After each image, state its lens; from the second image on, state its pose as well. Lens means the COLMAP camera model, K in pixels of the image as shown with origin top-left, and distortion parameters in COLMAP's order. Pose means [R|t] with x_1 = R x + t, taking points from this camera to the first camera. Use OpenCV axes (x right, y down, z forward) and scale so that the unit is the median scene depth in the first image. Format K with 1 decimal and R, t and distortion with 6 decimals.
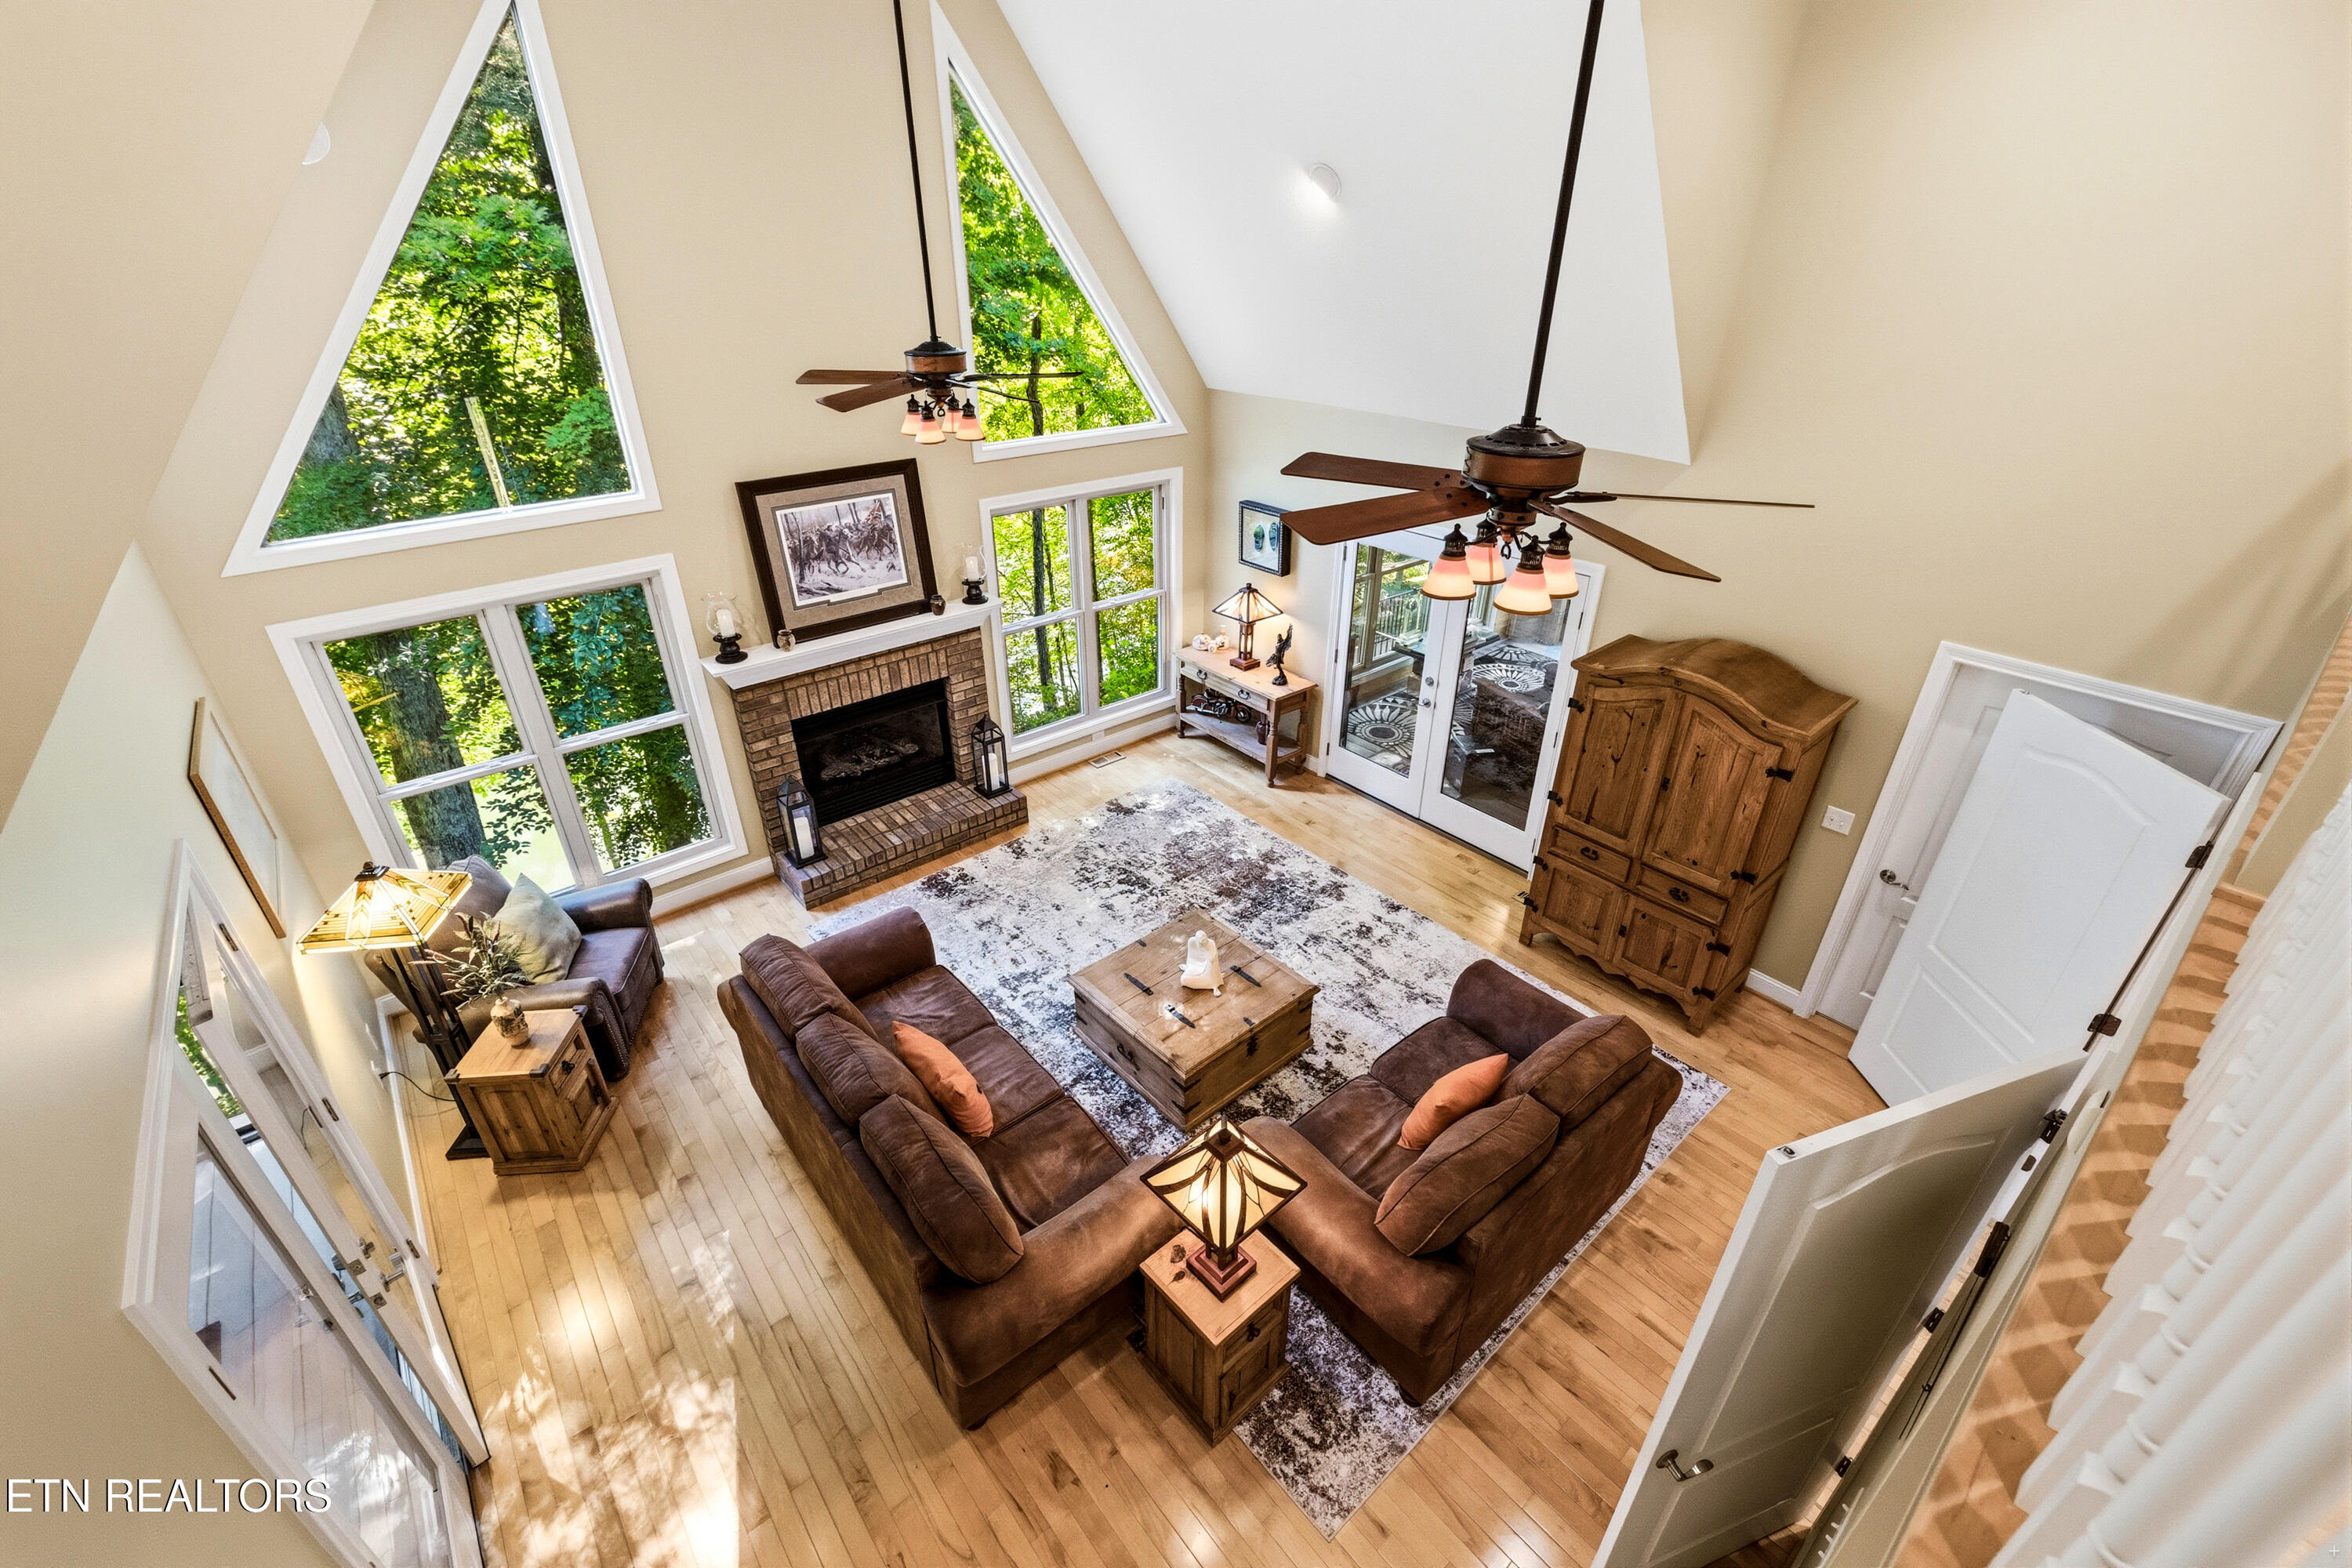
lens RADIAL K [[991.3, 0, 1176.0], [0, 991.3, 784.0], [0, 0, 1]] dist [0.000386, -0.000253]
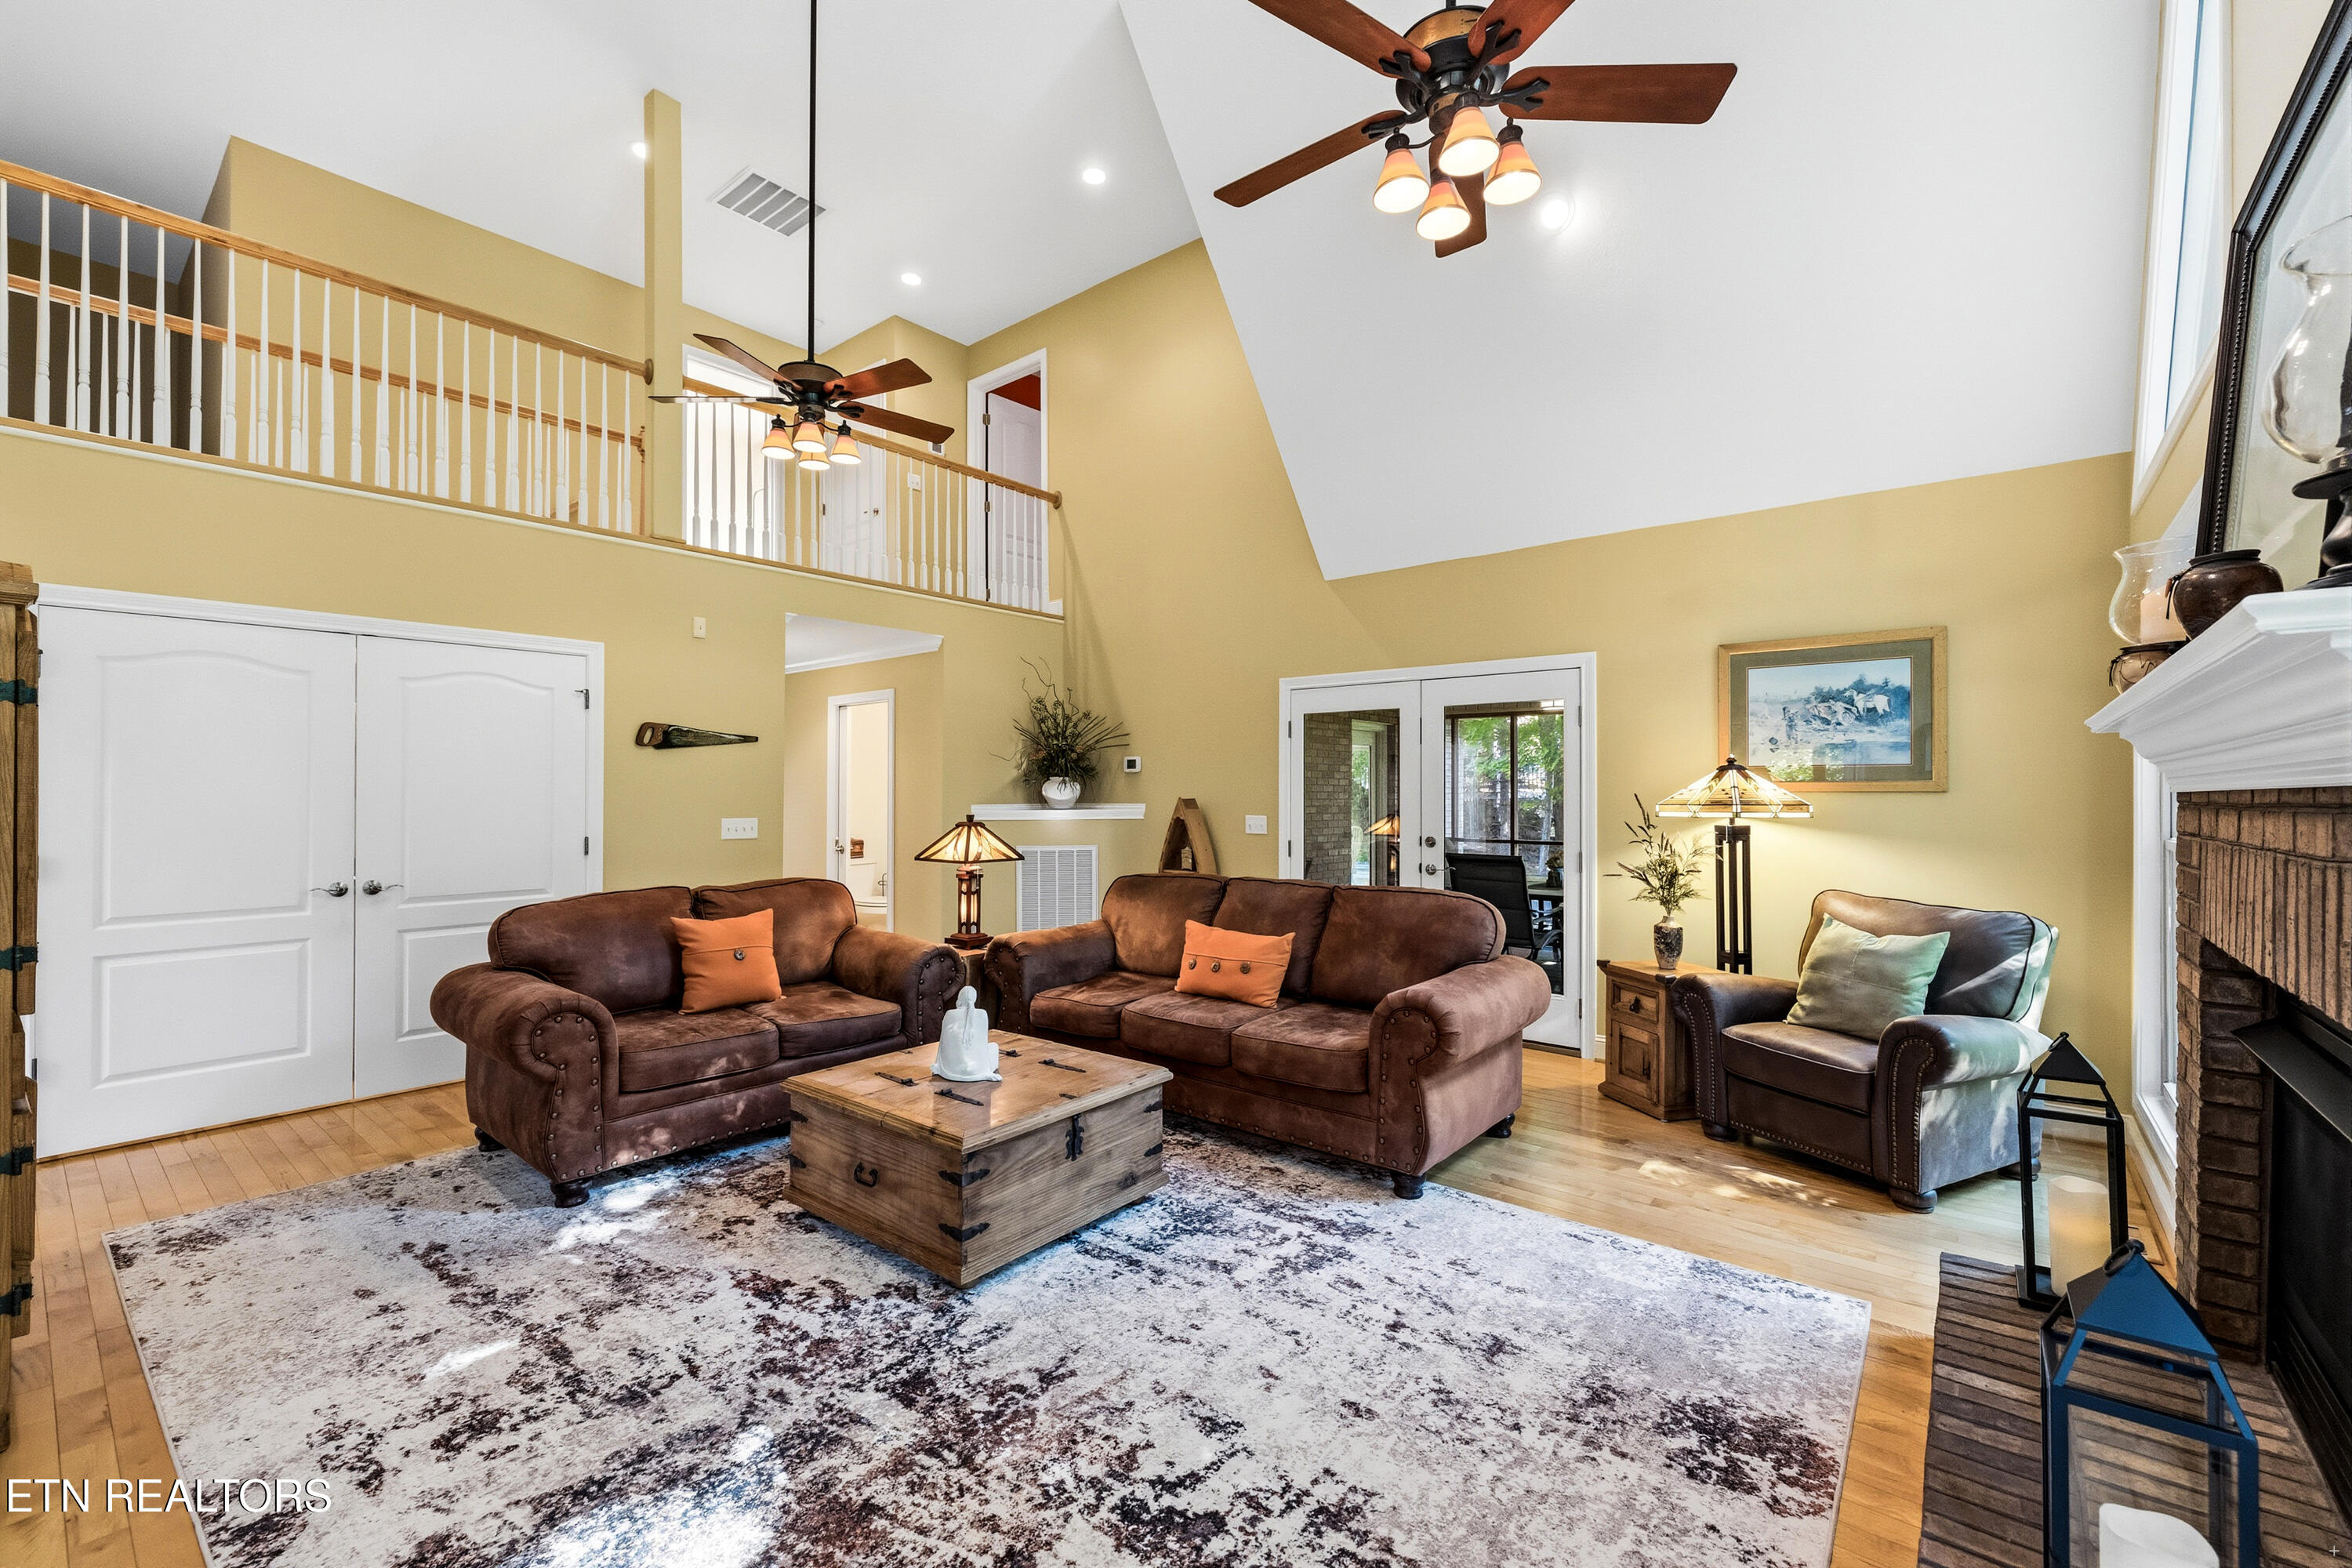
lens RADIAL K [[991.3, 0, 1176.0], [0, 991.3, 784.0], [0, 0, 1]] dist [0.000386, -0.000253]
pose [[-0.982652, -0.002562, -0.185440, 0.009458], [-0.089781, 0.881496, 0.463577, -0.238469], [0.162277, 0.472184, -0.866434, 1.237061]]
